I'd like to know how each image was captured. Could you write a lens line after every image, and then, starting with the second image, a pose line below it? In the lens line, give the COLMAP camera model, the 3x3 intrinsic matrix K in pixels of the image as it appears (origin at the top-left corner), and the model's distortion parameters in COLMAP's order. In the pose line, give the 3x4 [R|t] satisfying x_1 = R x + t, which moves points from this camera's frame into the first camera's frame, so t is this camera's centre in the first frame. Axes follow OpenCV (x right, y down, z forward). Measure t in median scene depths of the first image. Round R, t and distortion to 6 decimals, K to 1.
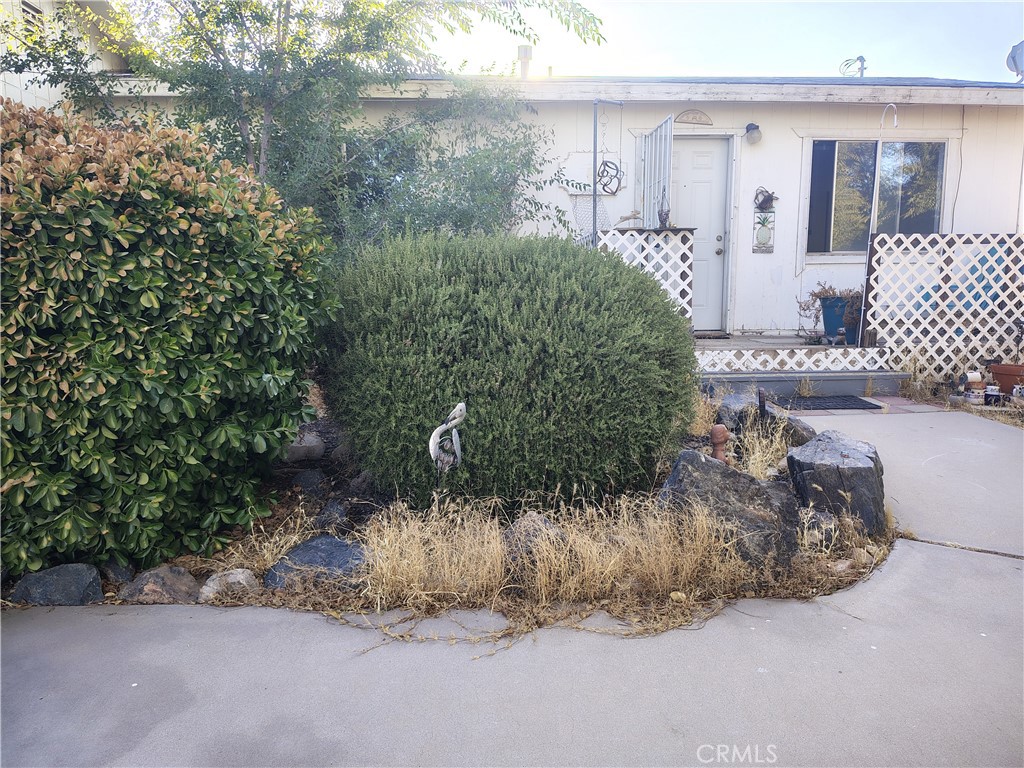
lens RADIAL K [[716.9, 0, 512.0], [0, 716.9, 384.0], [0, 0, 1]] dist [-0.001989, -0.002065]
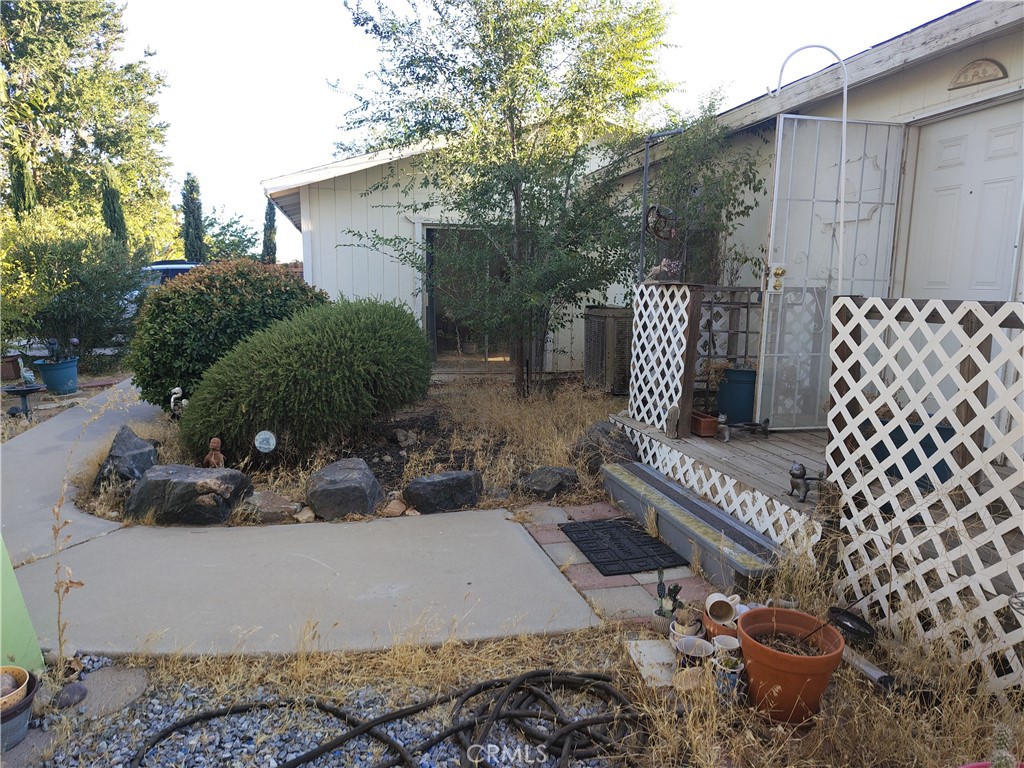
lens RADIAL K [[716.9, 0, 512.0], [0, 716.9, 384.0], [0, 0, 1]] dist [-0.001989, -0.002065]
pose [[0.175161, 0.143047, -0.974092, 0.958284], [-0.153581, 0.981247, 0.116481, -0.169621], [0.972487, 0.129199, 0.193846, 0.687893]]
